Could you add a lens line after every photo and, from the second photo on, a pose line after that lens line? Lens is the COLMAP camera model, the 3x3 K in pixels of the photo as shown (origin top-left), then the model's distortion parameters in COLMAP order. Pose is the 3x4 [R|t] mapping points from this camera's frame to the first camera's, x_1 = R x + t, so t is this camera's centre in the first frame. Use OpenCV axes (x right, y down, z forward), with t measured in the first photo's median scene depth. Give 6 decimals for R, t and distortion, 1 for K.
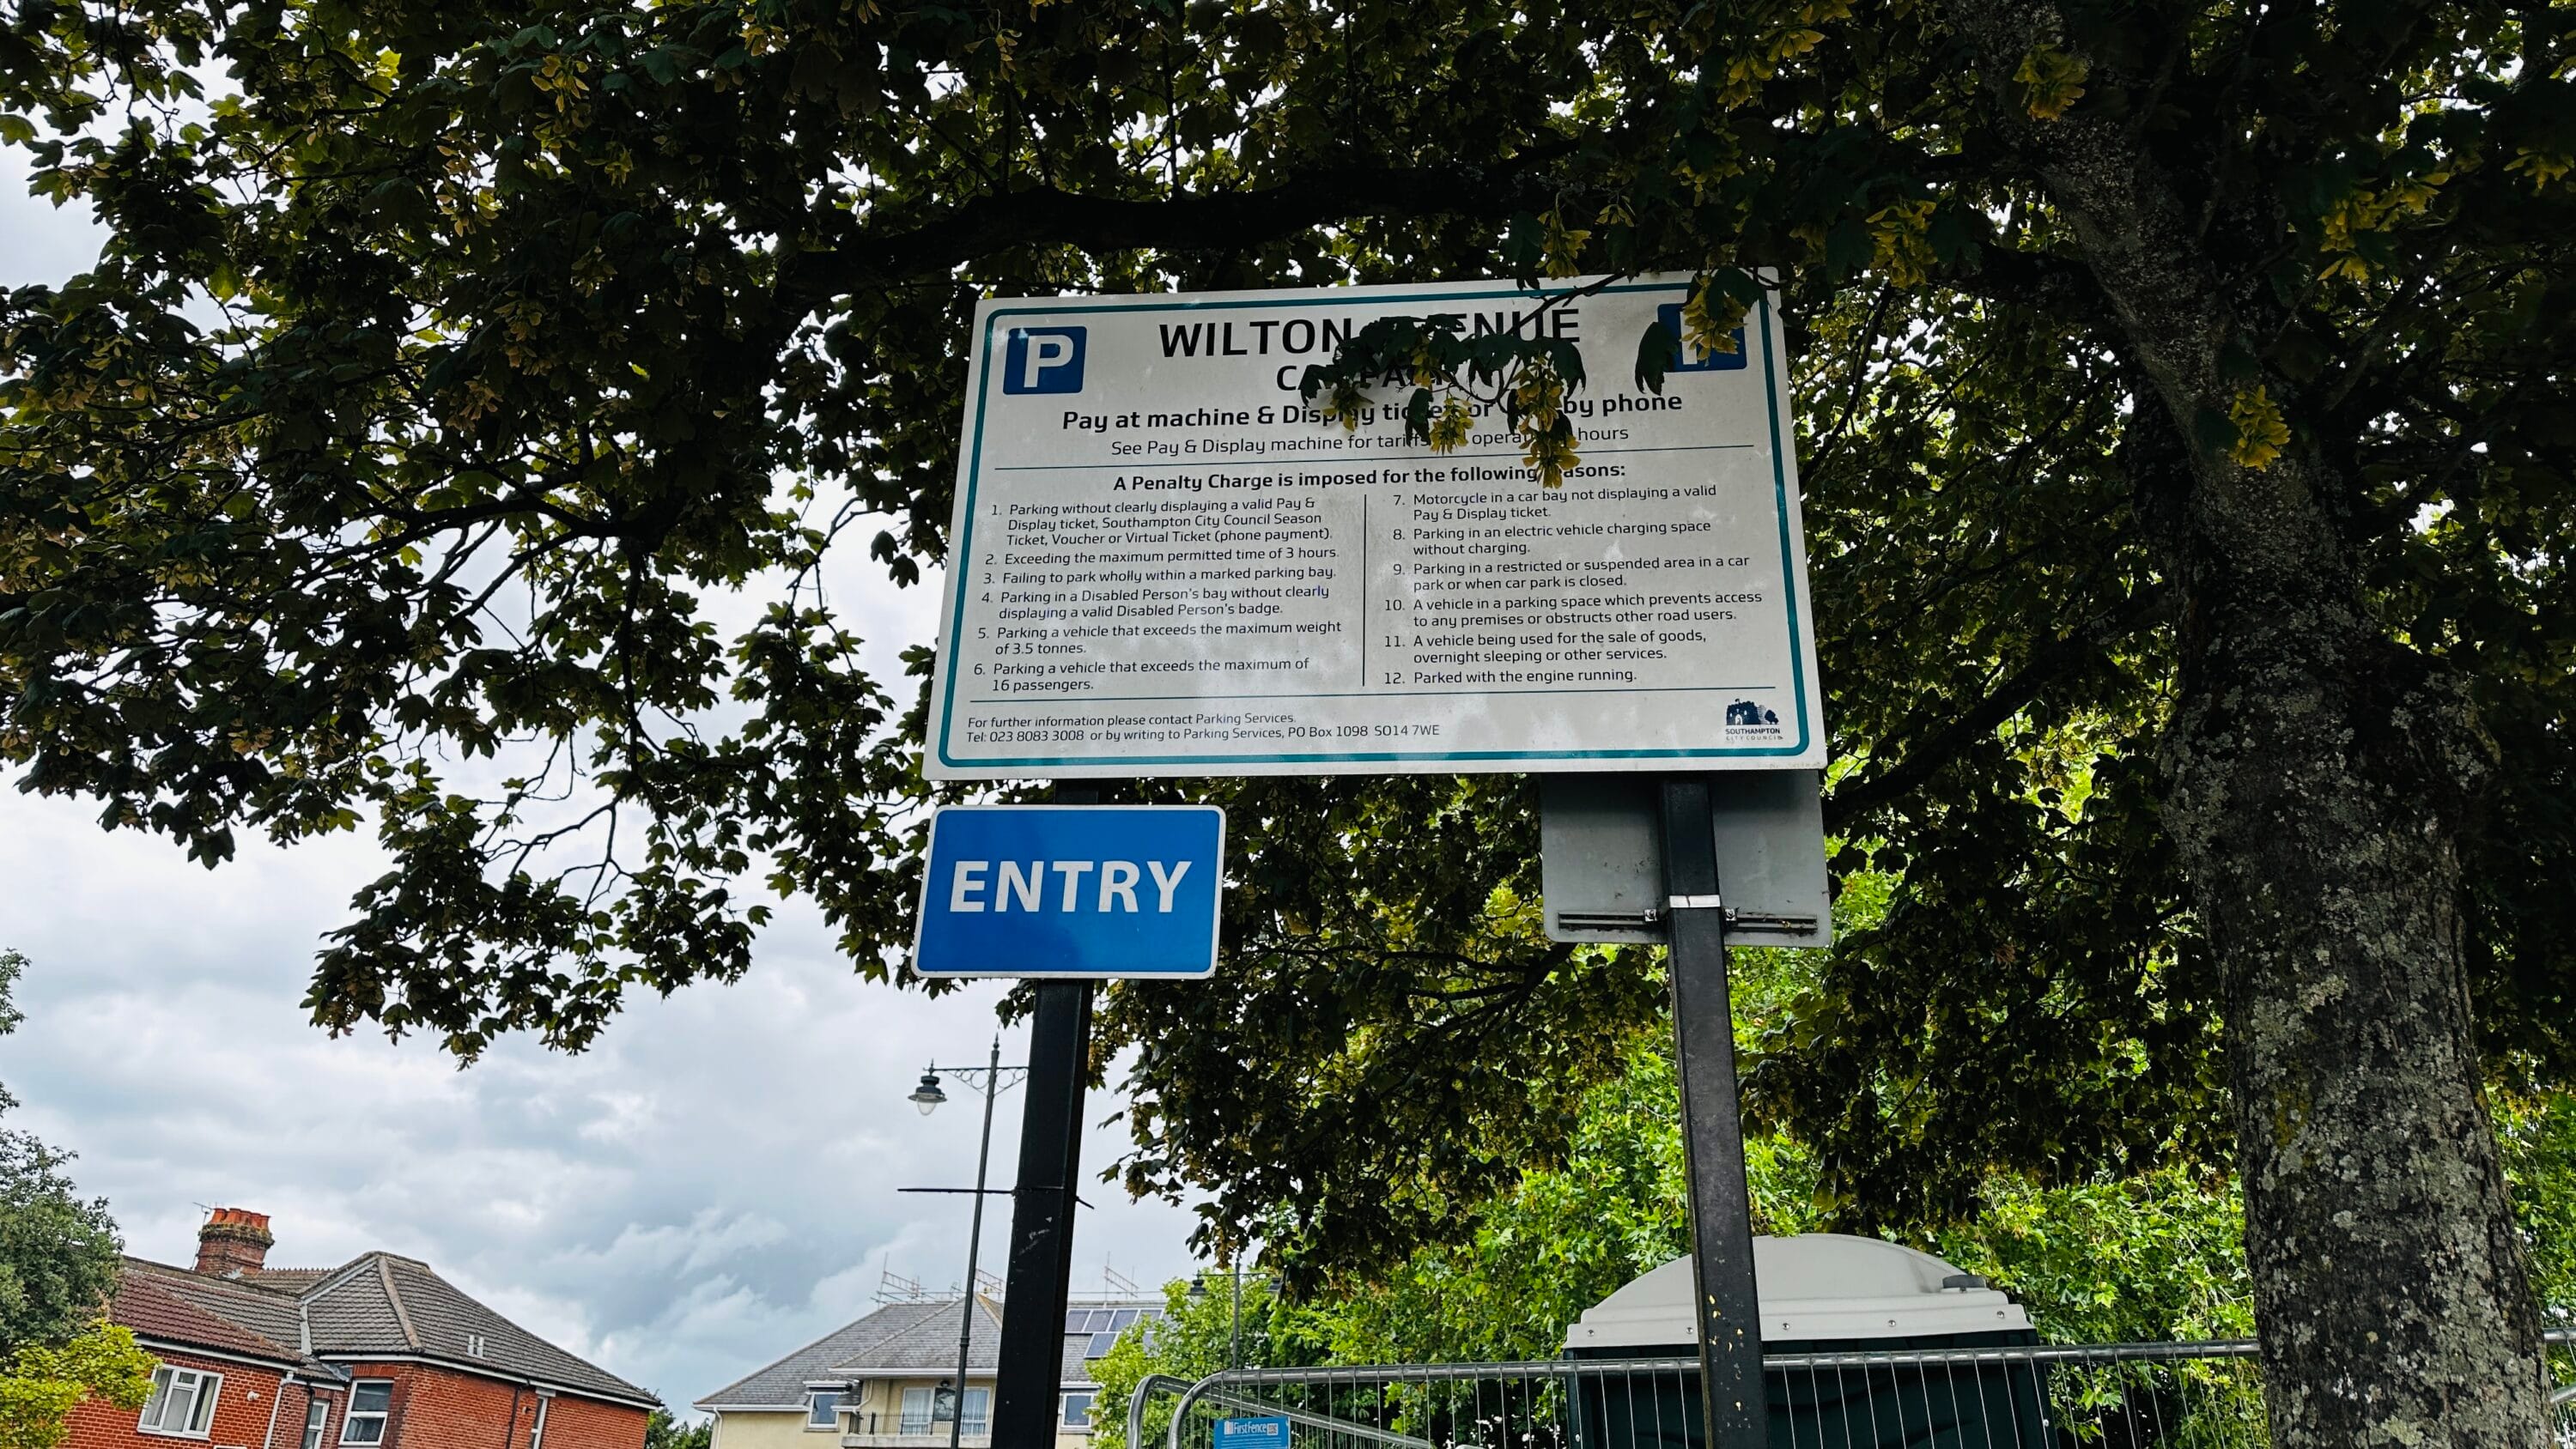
lens RADIAL K [[1775.0, 0, 1272.8], [0, 1775.0, 719.0], [0, 0, 1]] dist [0.025365, -0.018162]
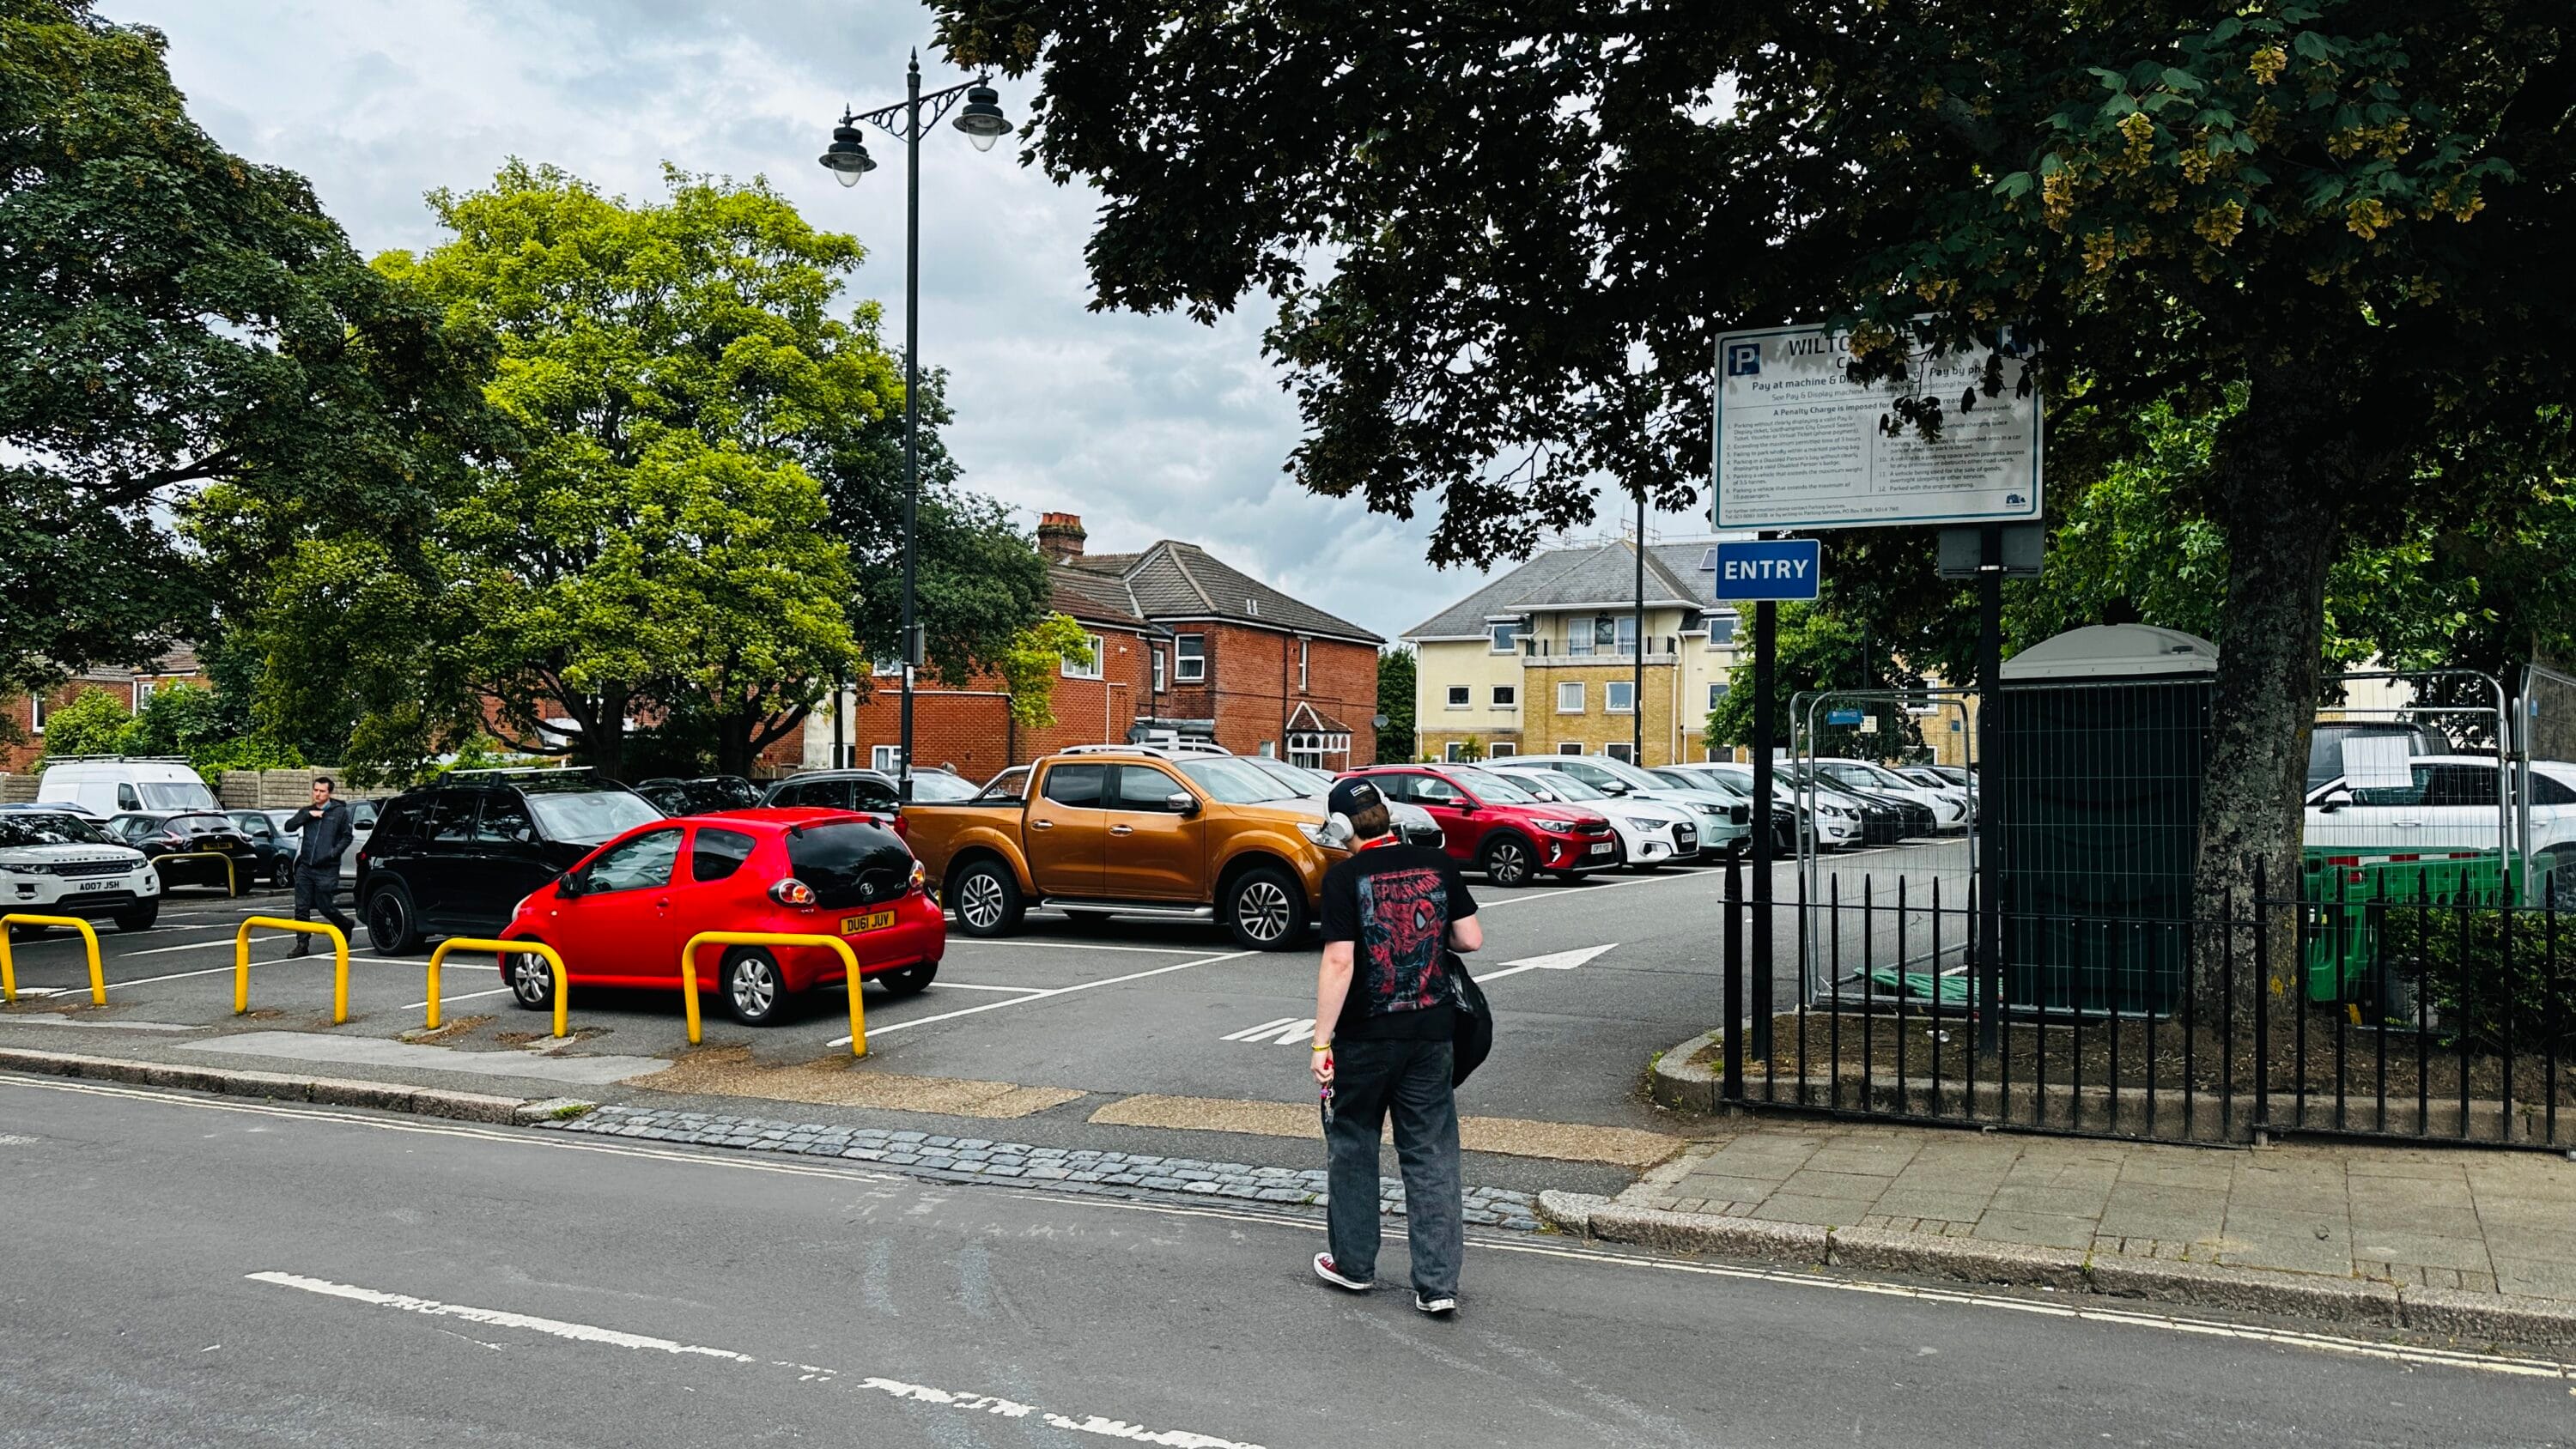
lens RADIAL K [[1775.0, 0, 1287.1], [0, 1775.0, 744.8], [0, 0, 1]] dist [0.025365, -0.018162]
pose [[0.943542, -0.010732, -0.331079, 0.063691], [0.150433, 0.904348, 0.399406, -0.535202], [0.295124, -0.426661, 0.854905, -1.082288]]
